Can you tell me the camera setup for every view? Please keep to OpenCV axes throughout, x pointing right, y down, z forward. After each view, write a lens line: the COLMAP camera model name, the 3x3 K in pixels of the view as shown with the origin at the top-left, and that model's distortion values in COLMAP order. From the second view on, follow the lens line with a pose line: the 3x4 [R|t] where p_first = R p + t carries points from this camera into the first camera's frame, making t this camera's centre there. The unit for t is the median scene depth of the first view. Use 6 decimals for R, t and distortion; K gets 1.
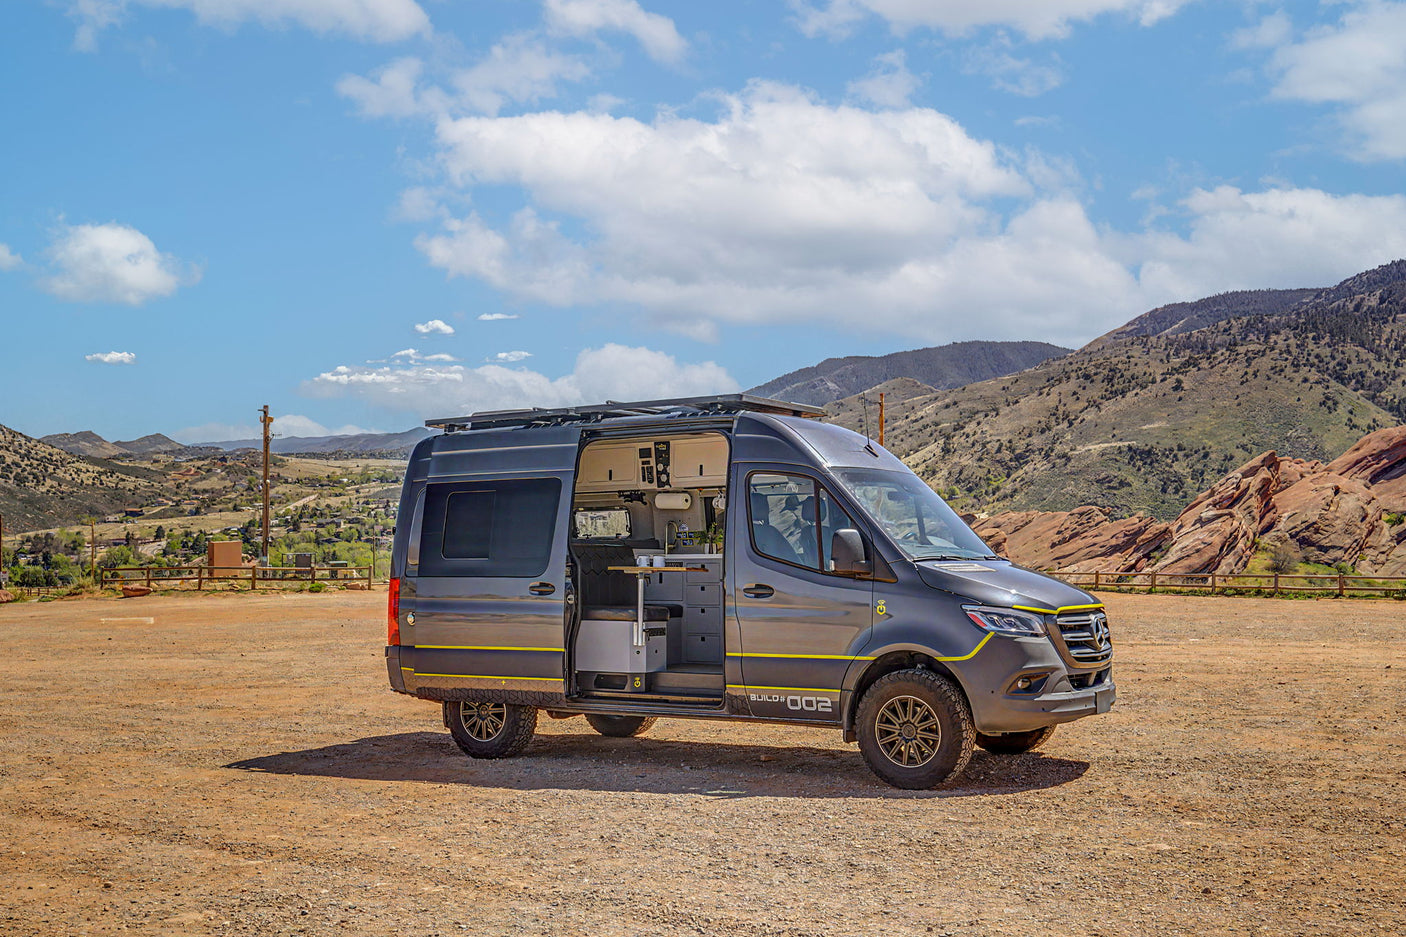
lens RADIAL K [[1382.2, 0, 717.6], [0, 1382.2, 619.6], [0, 0, 1]] dist [-0.001785, 0.000000]
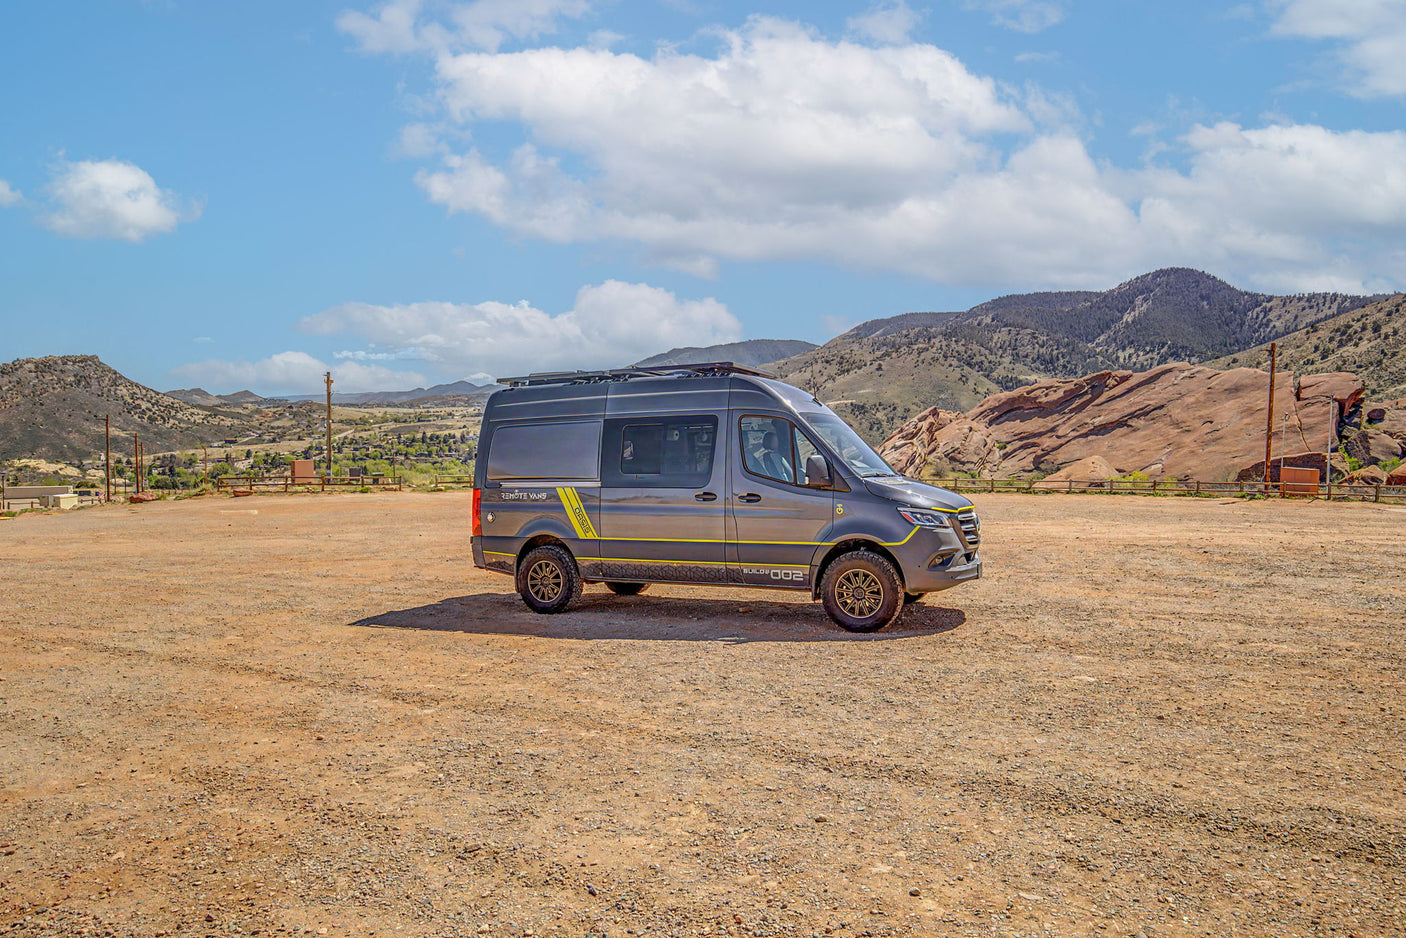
lens RADIAL K [[834.9, 0, 711.8], [0, 834.9, 522.5], [0, 0, 1]] dist [-0.011495, 0.012192]
pose [[0.992473, -0.010125, 0.122045, -0.096028], [0.007766, 0.999774, 0.019790, -0.010002], [-0.122218, -0.018693, 0.992327, 0.109572]]
